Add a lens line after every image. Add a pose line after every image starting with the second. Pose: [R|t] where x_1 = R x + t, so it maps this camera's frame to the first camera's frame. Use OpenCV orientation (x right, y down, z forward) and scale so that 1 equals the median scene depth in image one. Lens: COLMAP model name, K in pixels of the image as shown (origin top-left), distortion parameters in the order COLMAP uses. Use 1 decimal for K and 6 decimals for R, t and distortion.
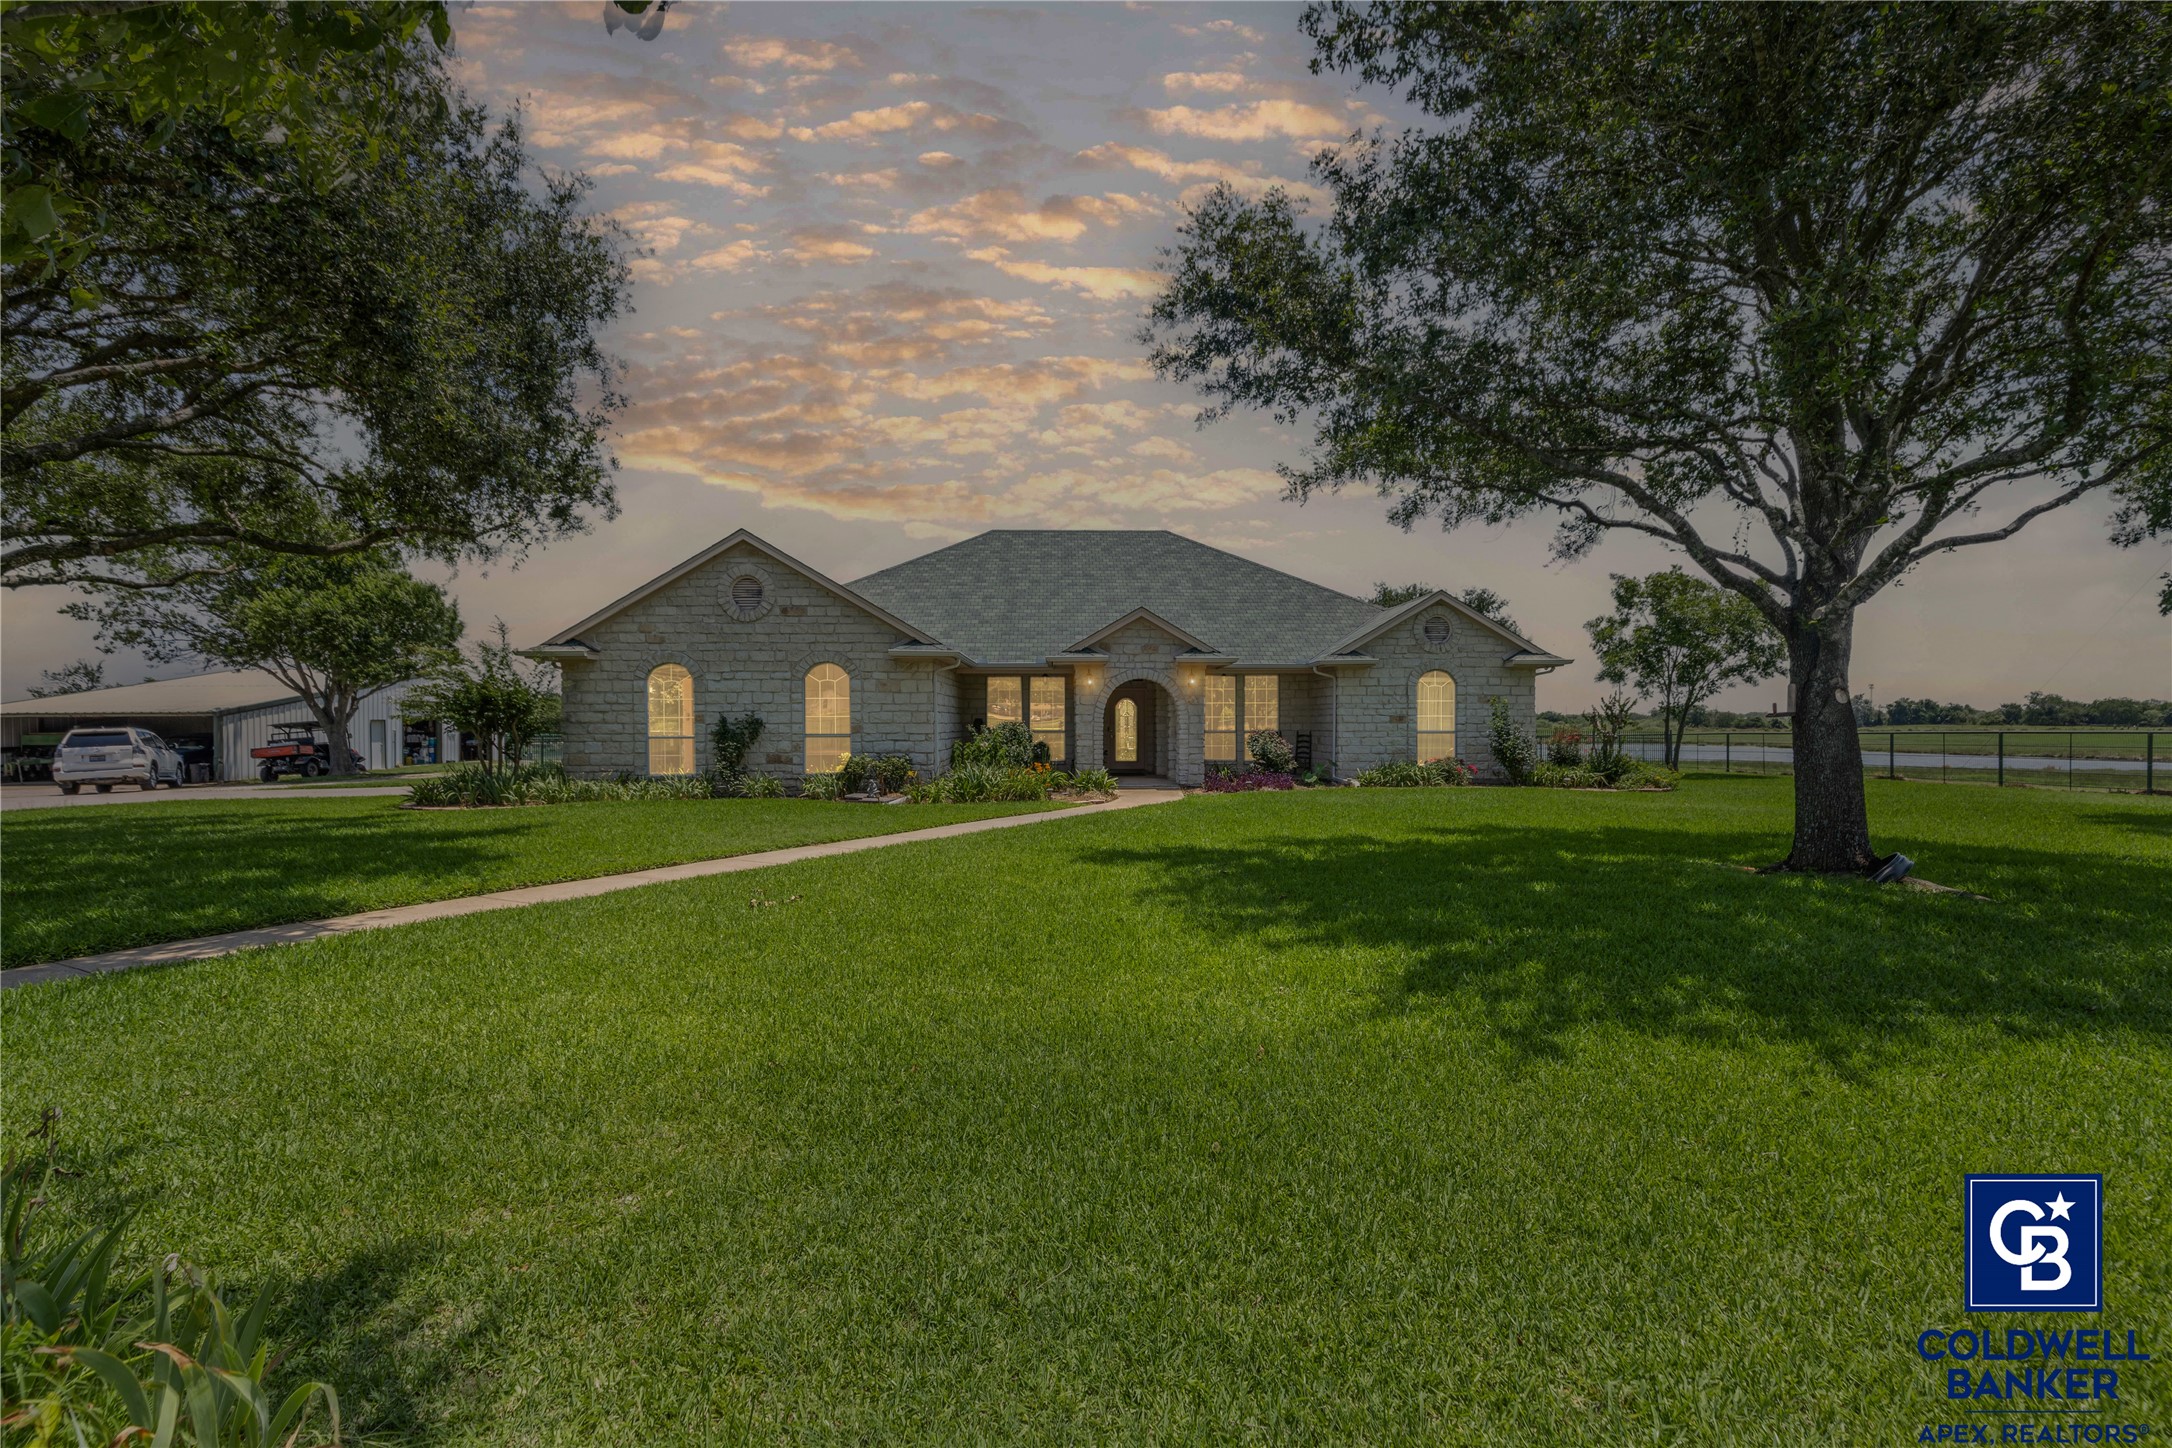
lens RADIAL K [[989.7, 0, 1086.0], [0, 989.7, 724.0], [0, 0, 1]] dist [0.000714, 0.000123]
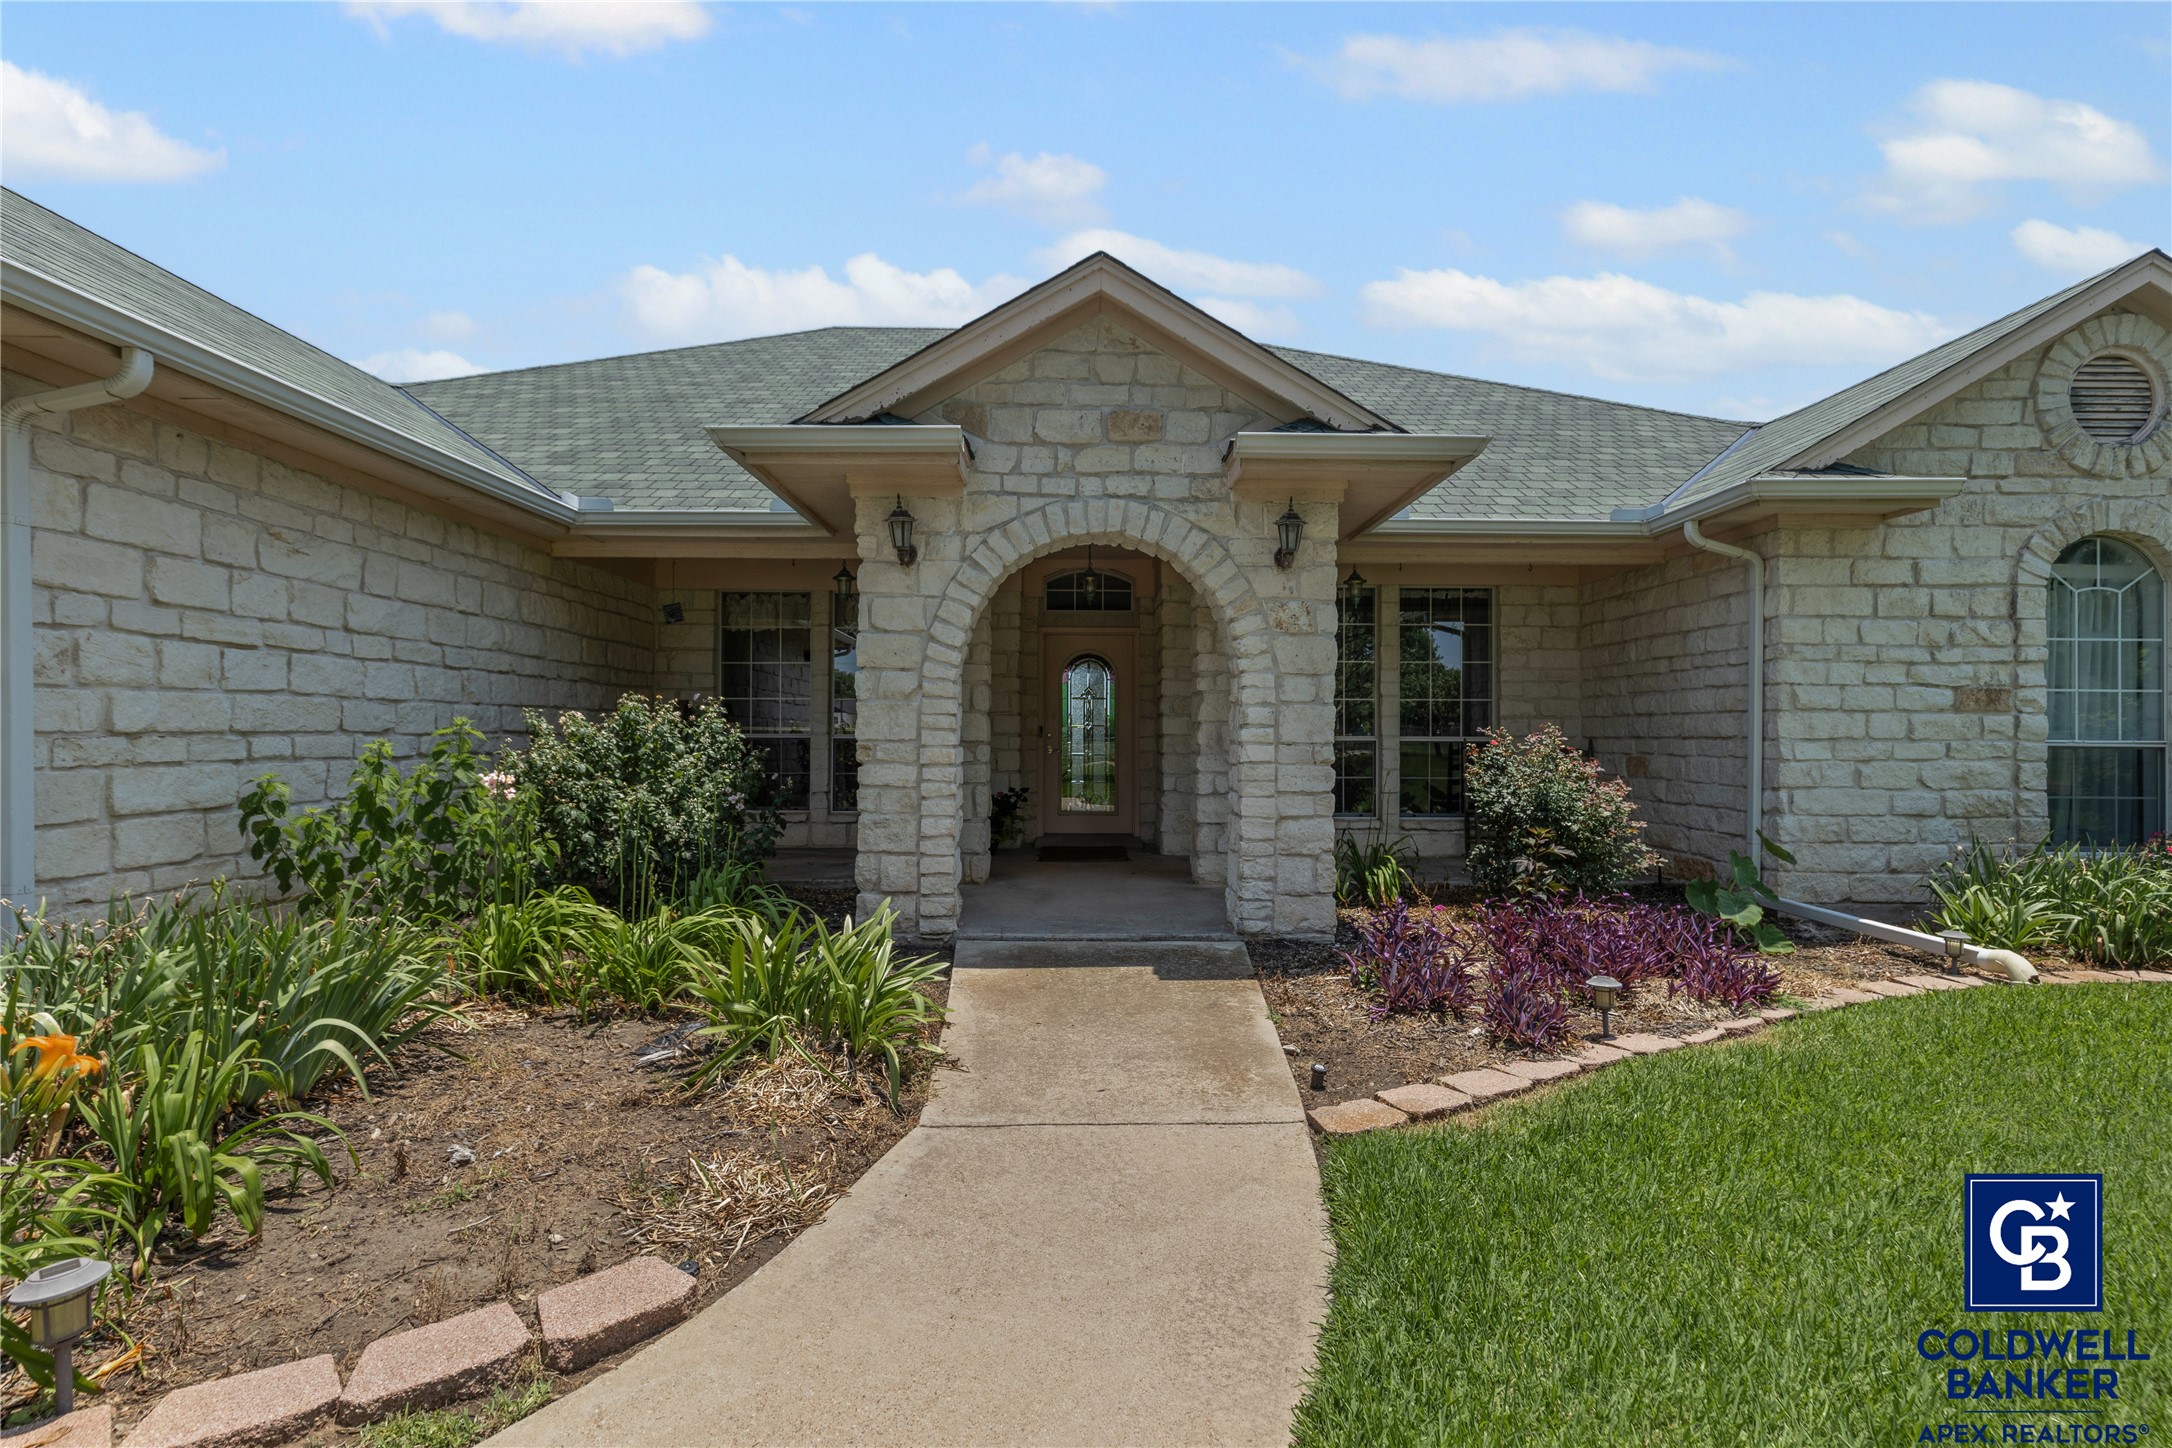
lens RADIAL K [[989.7, 0, 1086.0], [0, 989.7, 724.0], [0, 0, 1]] dist [0.000714, 0.000123]
pose [[0.999828, 0.010235, -0.015490, 0.053843], [-0.010219, 0.999947, 0.001088, 0.005030], [0.015501, -0.000929, 0.999879, 0.705965]]
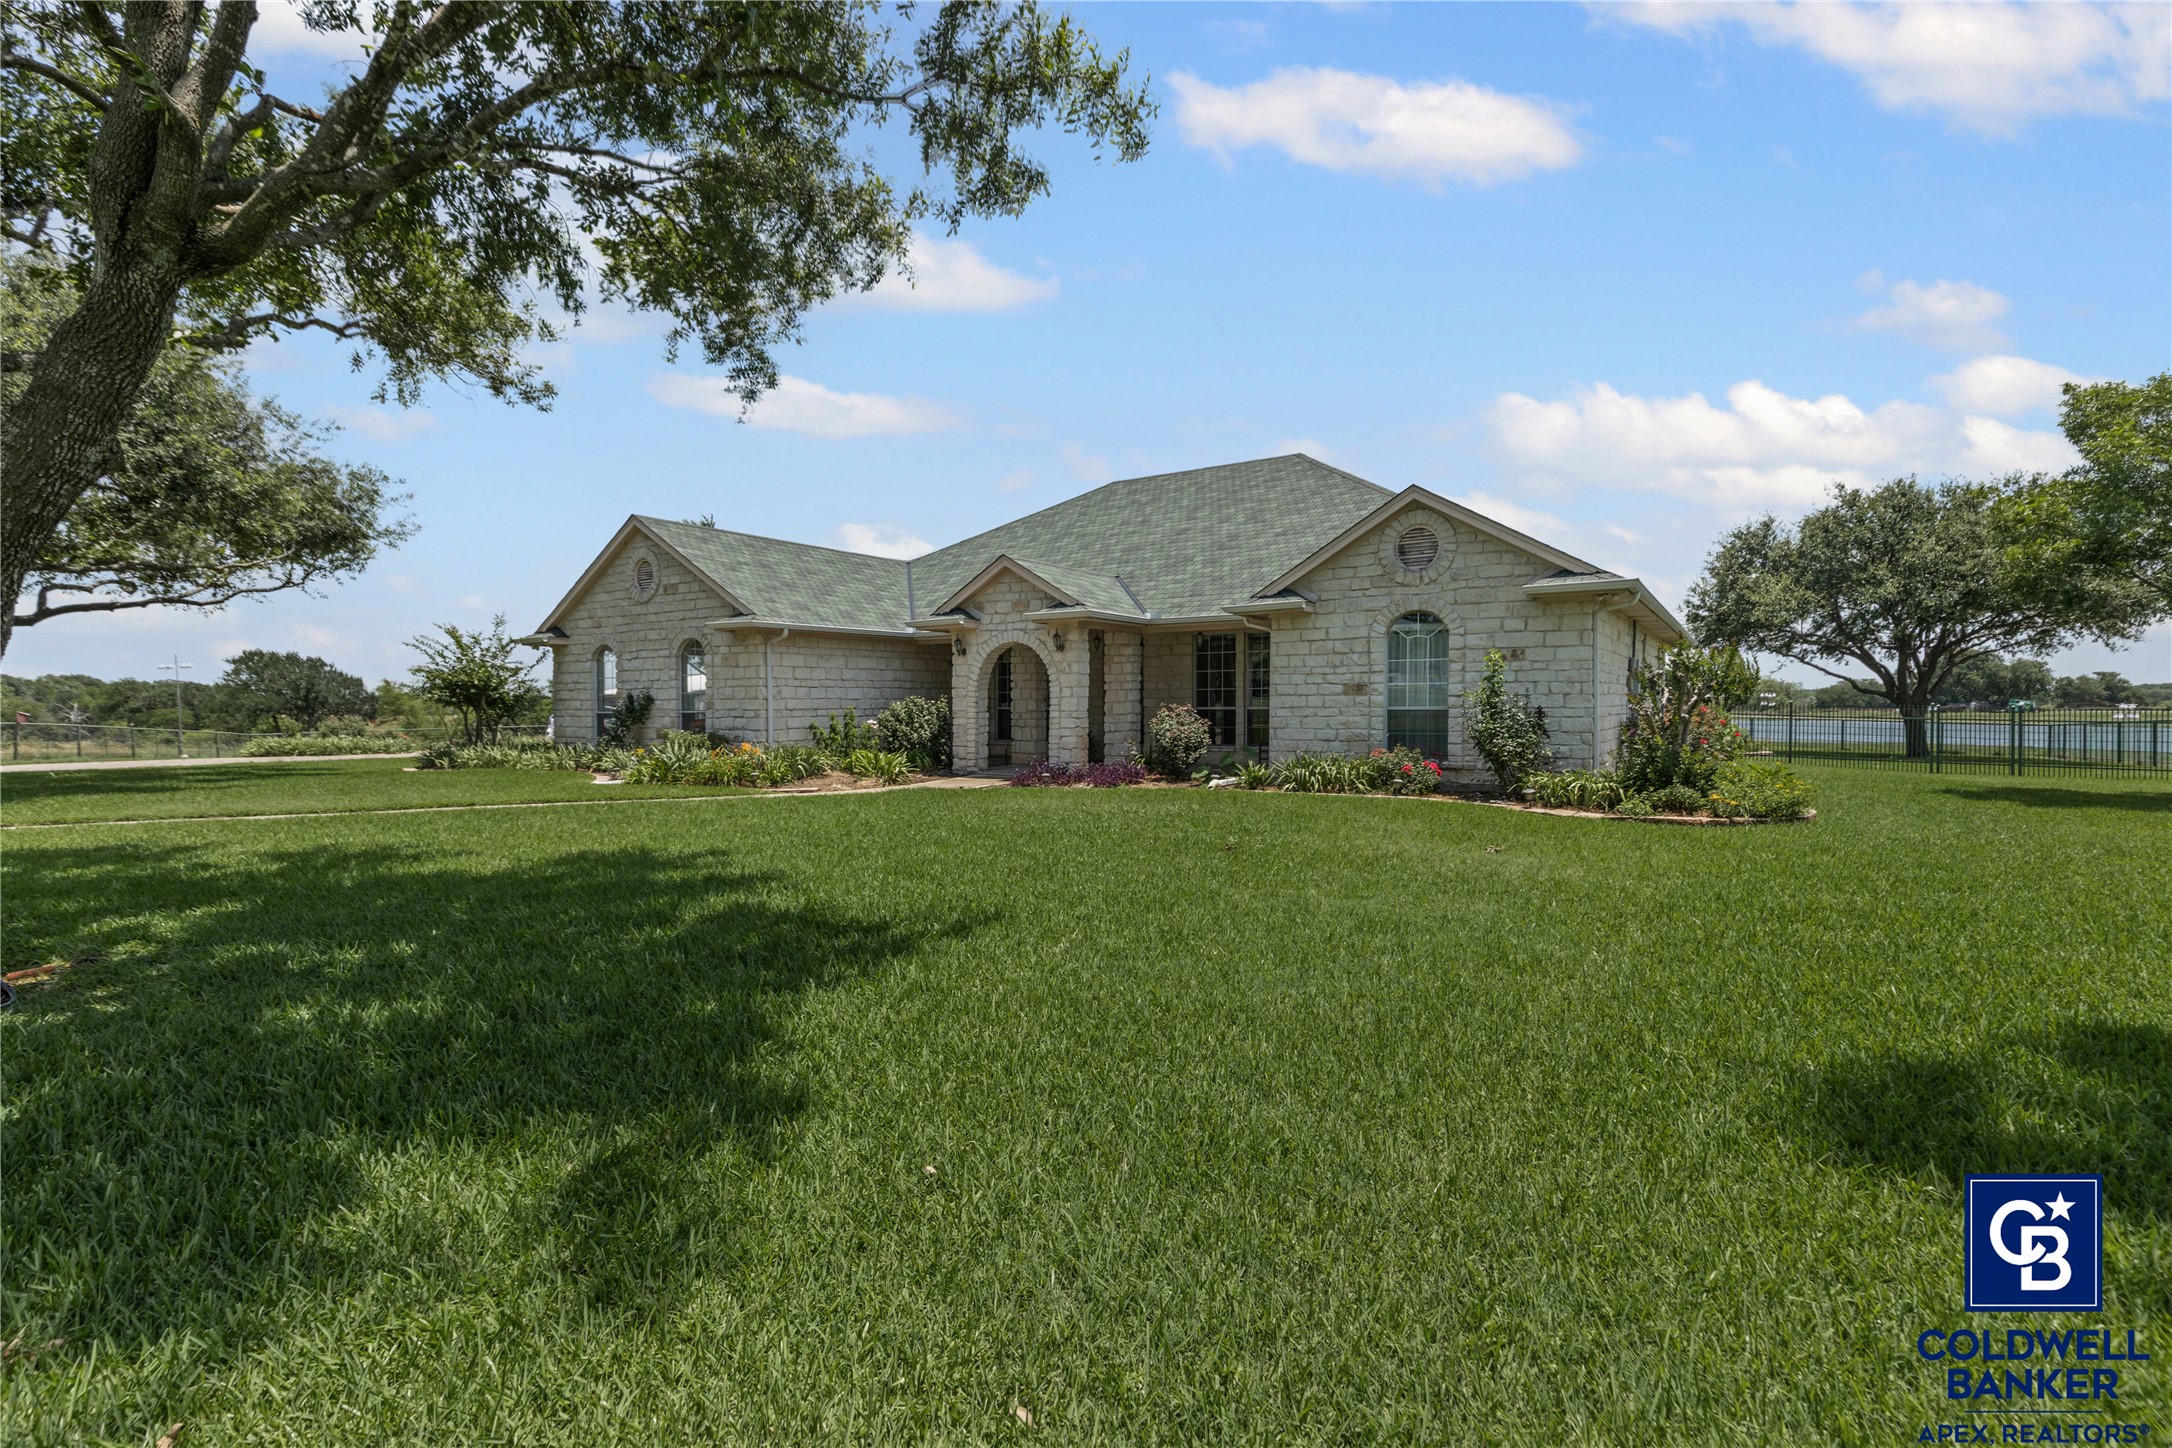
lens RADIAL K [[991.4, 0, 1086.0], [0, 991.4, 724.0], [0, 0, 1]] dist [-0.000246, 0.000000]
pose [[0.814030, 0.009758, -0.580741, 0.558181], [0.004356, 0.999728, 0.022903, 0.002601], [0.580806, -0.021173, 0.813766, 0.357423]]
